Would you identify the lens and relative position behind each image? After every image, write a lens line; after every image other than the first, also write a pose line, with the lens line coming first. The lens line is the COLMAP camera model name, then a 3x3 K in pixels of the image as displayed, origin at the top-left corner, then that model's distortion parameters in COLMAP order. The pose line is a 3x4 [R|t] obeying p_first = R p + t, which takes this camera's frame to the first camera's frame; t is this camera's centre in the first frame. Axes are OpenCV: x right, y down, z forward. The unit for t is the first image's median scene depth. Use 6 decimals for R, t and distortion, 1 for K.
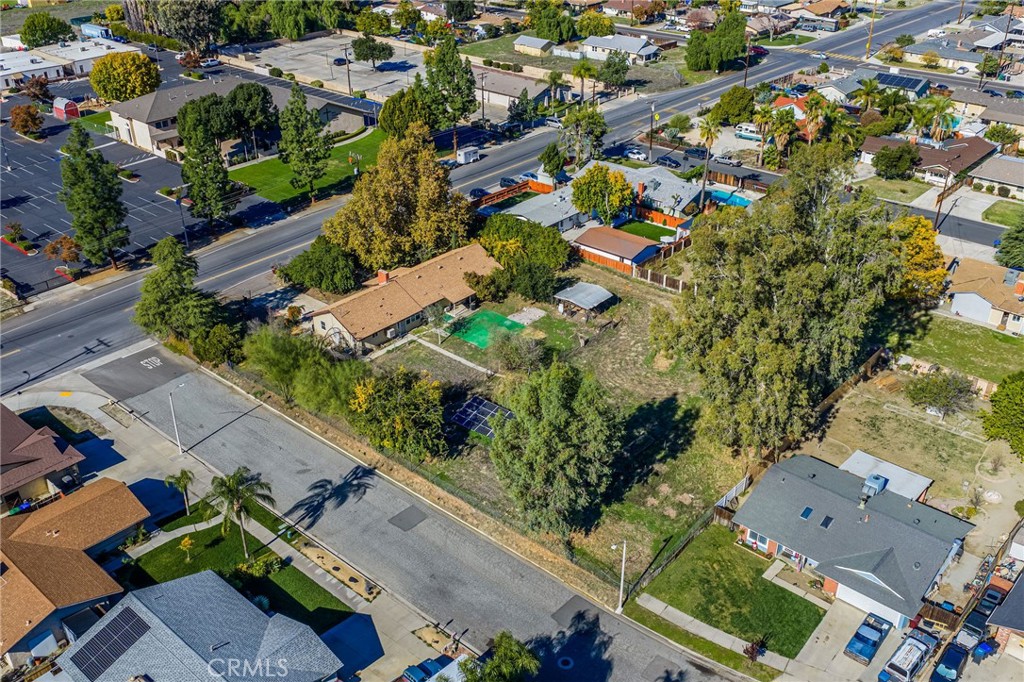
lens RADIAL K [[967.3, 0, 512.0], [0, 967.3, 341.0], [0, 0, 1]] dist [0.002438, 0.003470]
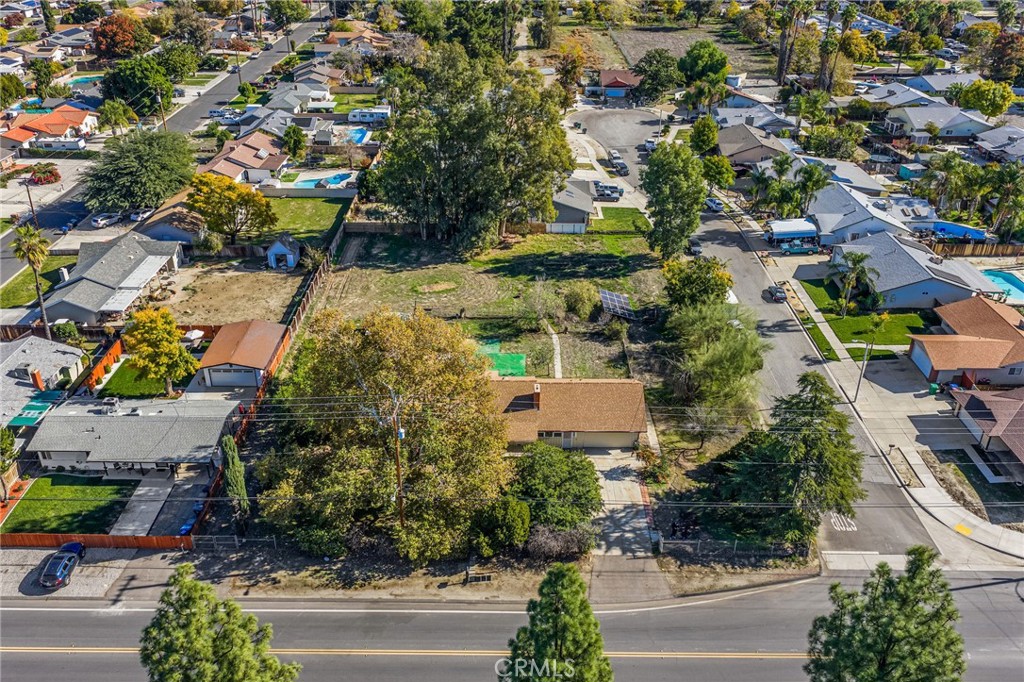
lens RADIAL K [[836.5, 0, 508.4], [0, 836.5, 361.7], [0, 0, 1]] dist [0.008538, -0.006635]
pose [[-0.662228, -0.373070, 0.649825, -0.703277], [0.361148, 0.600945, 0.713048, -0.736688], [-0.656526, 0.706883, -0.263229, 1.533076]]
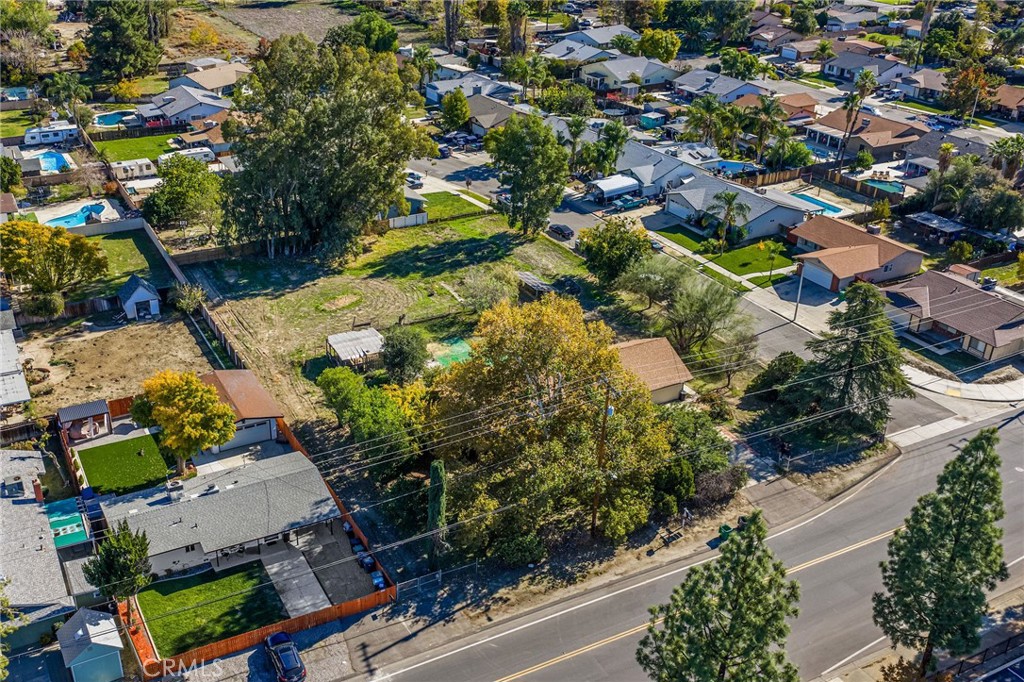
lens RADIAL K [[1014.0, 0, 429.3], [0, 1014.0, 341.0], [0, 0, 1]] dist [0.008436, -0.010794]
pose [[-0.928353, -0.165555, 0.332795, -0.361310], [0.181601, 0.579182, 0.794713, -0.969466], [-0.324318, 0.798210, -0.507621, 1.874923]]
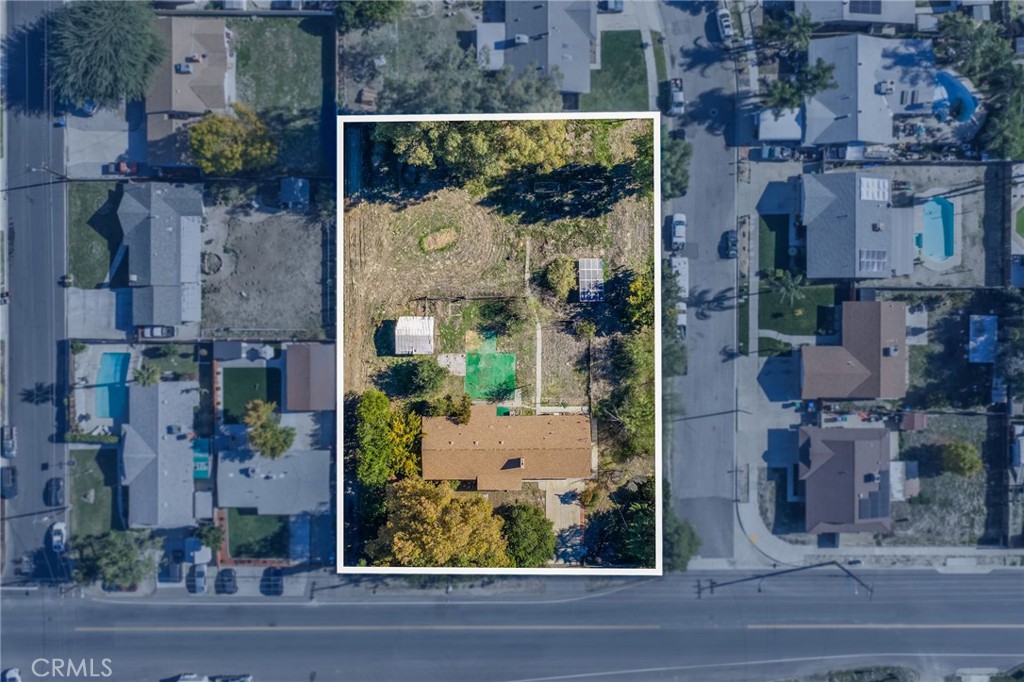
lens RADIAL K [[836.5, 0, 508.4], [0, 836.5, 361.7], [0, 0, 1]] dist [0.008538, -0.006635]
pose [[-0.667030, -0.745025, 0.002929, -0.042050], [0.362217, -0.320857, 0.875128, -1.226530], [-0.651053, 0.584798, 0.483882, 0.574719]]
